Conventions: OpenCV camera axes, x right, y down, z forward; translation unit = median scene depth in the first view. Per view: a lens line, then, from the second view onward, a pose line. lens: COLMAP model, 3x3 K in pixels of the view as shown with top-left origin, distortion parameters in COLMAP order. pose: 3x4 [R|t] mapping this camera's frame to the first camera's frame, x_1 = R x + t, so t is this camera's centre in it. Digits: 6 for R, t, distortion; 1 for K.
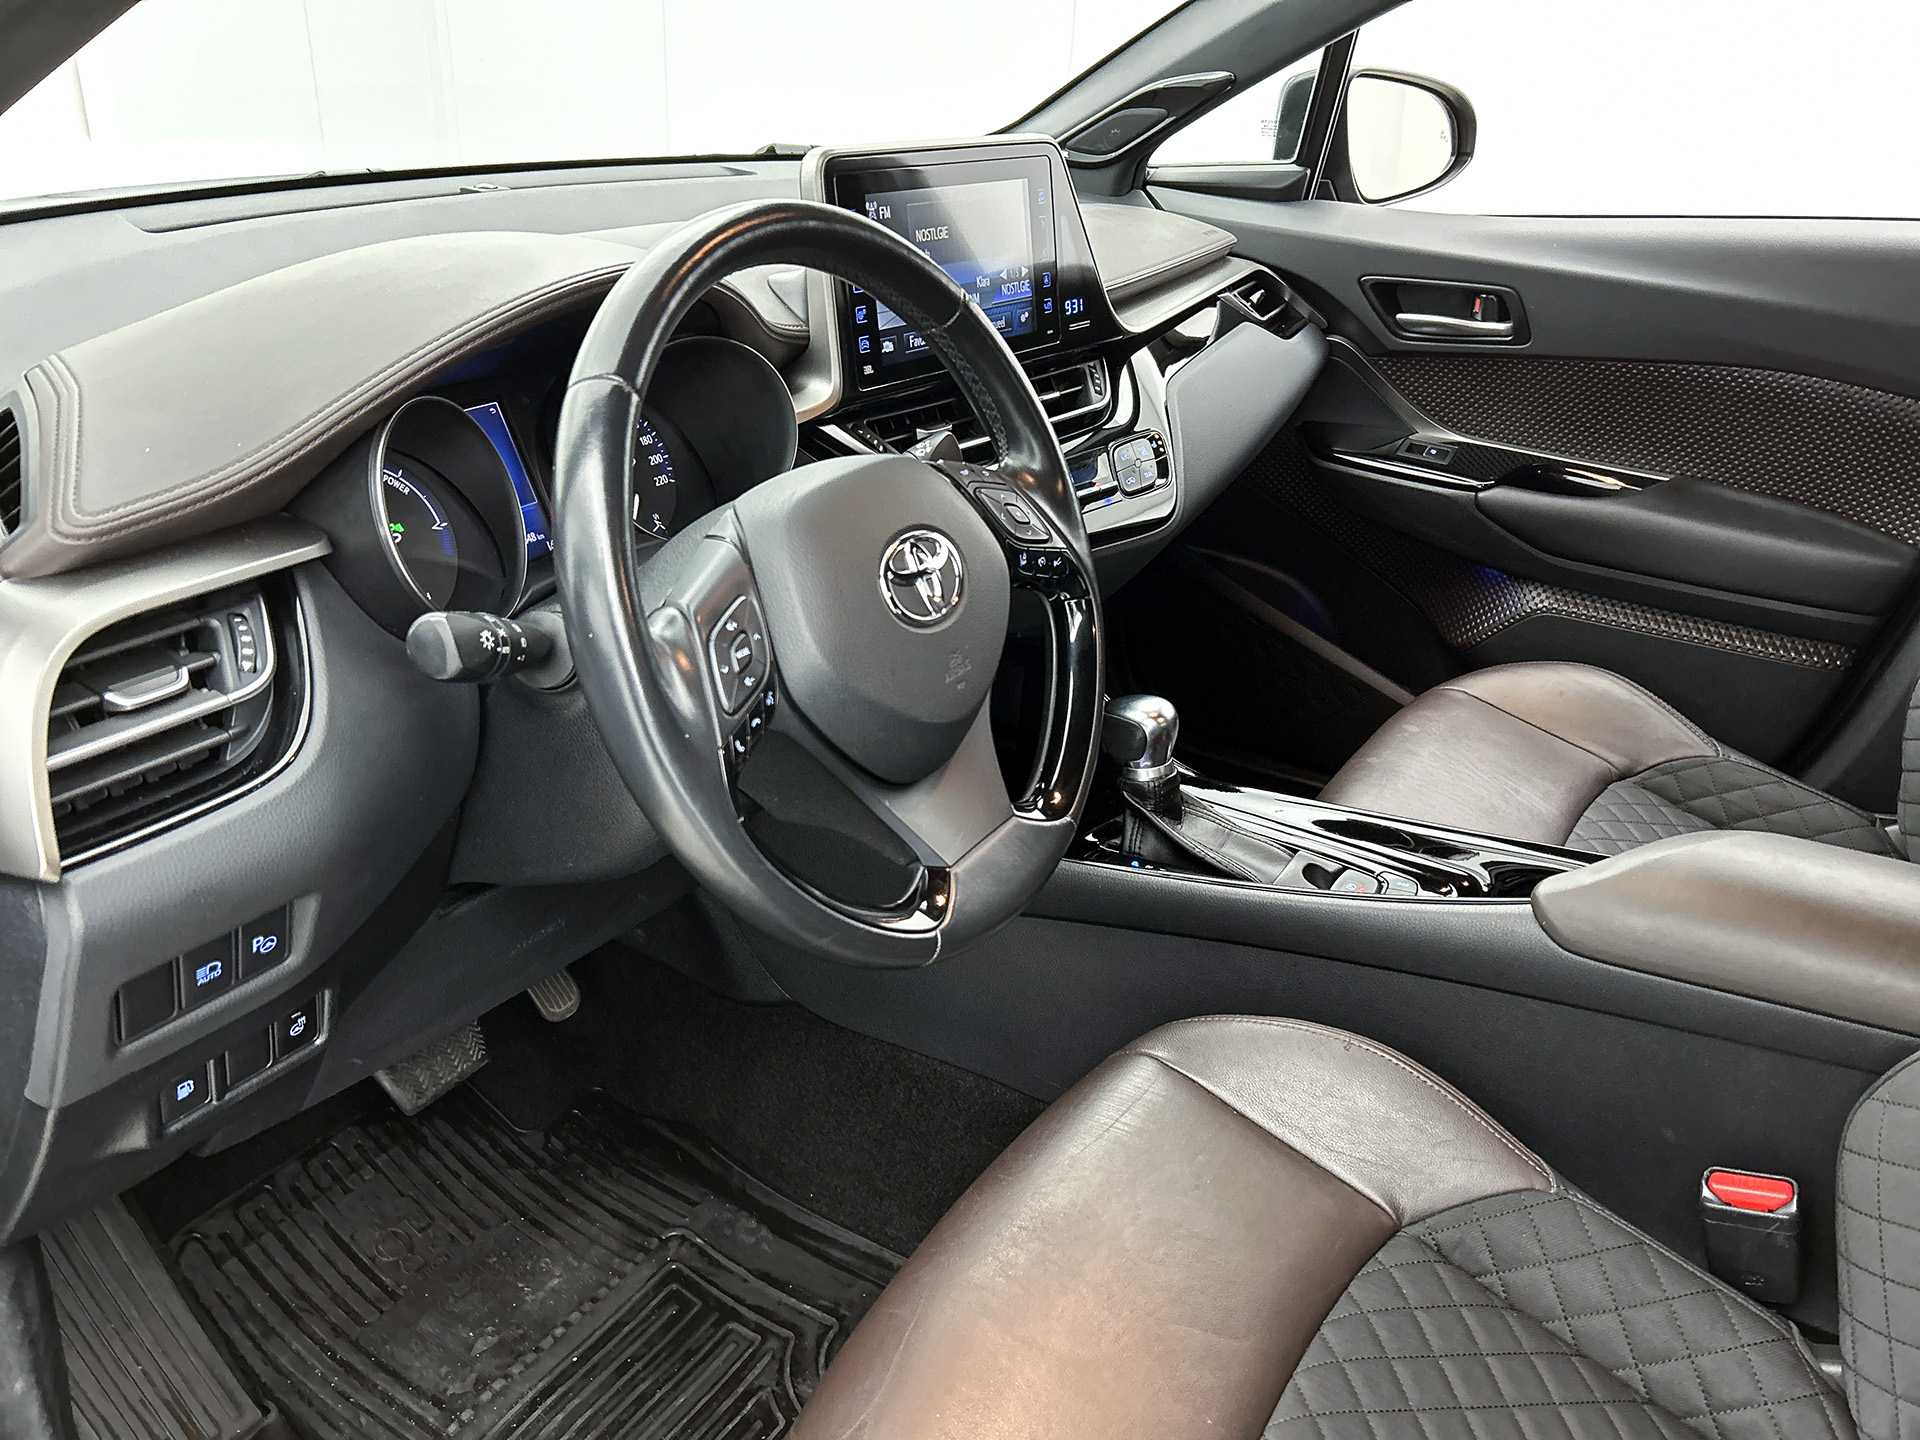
lens RADIAL K [[1442.6, 0, 956.9], [0, 1442.6, 720.9], [0, 0, 1]] dist [0.024086, -0.017474]
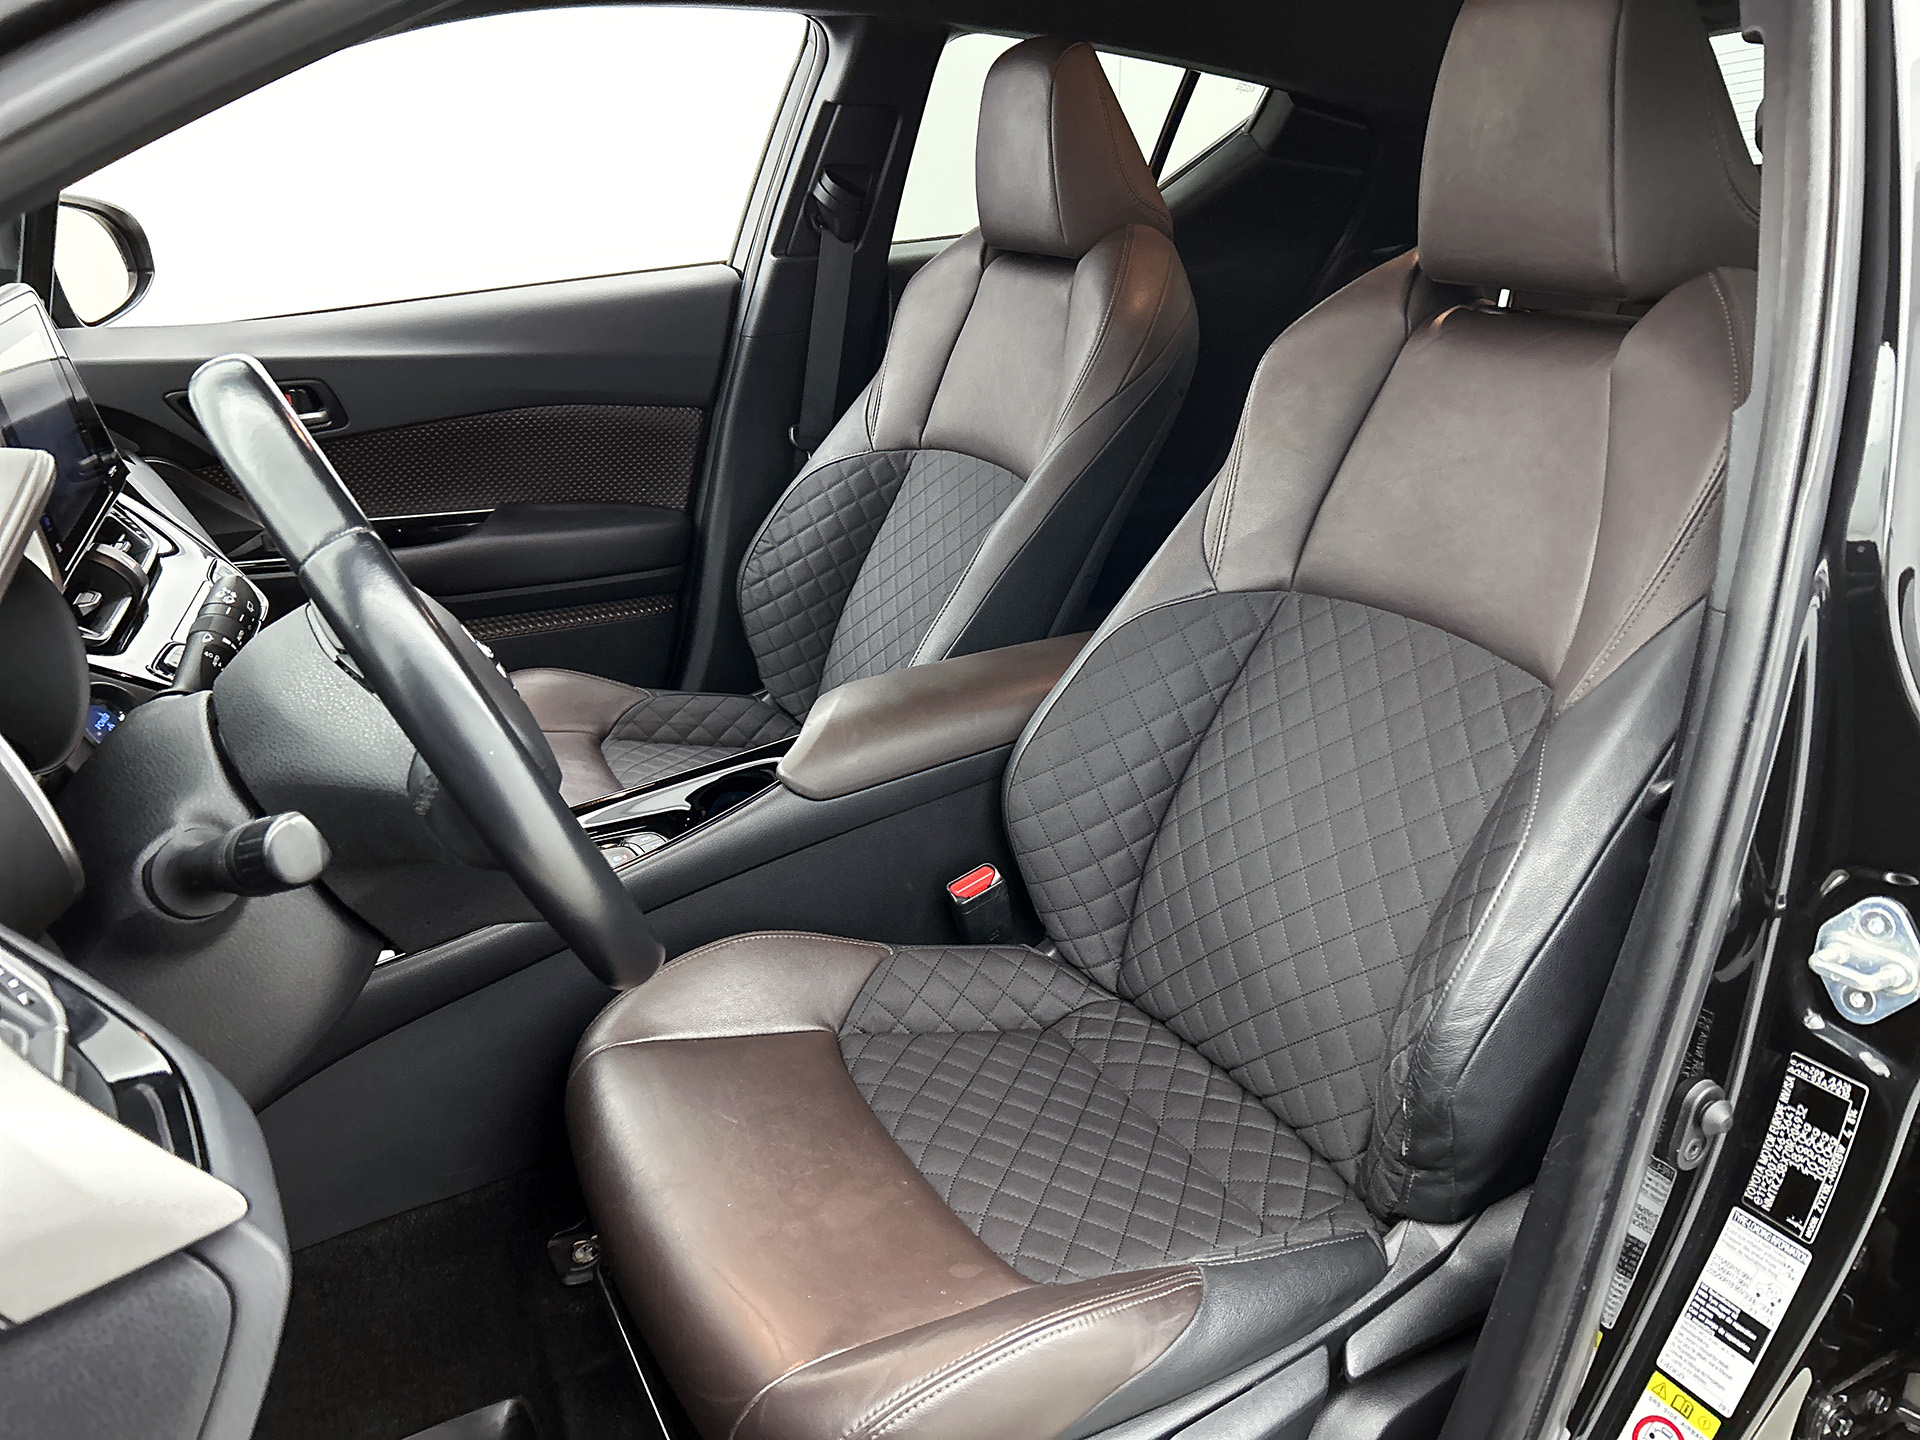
lens RADIAL K [[1442.6, 0, 960.6], [0, 1442.6, 721.1], [0, 0, 1]] dist [0.024086, -0.017474]
pose [[0.490909, -0.347273, 0.799006, -0.538340], [0.399615, 0.904707, 0.147691, -0.051099], [-0.774155, 0.246792, 0.582904, 0.078281]]
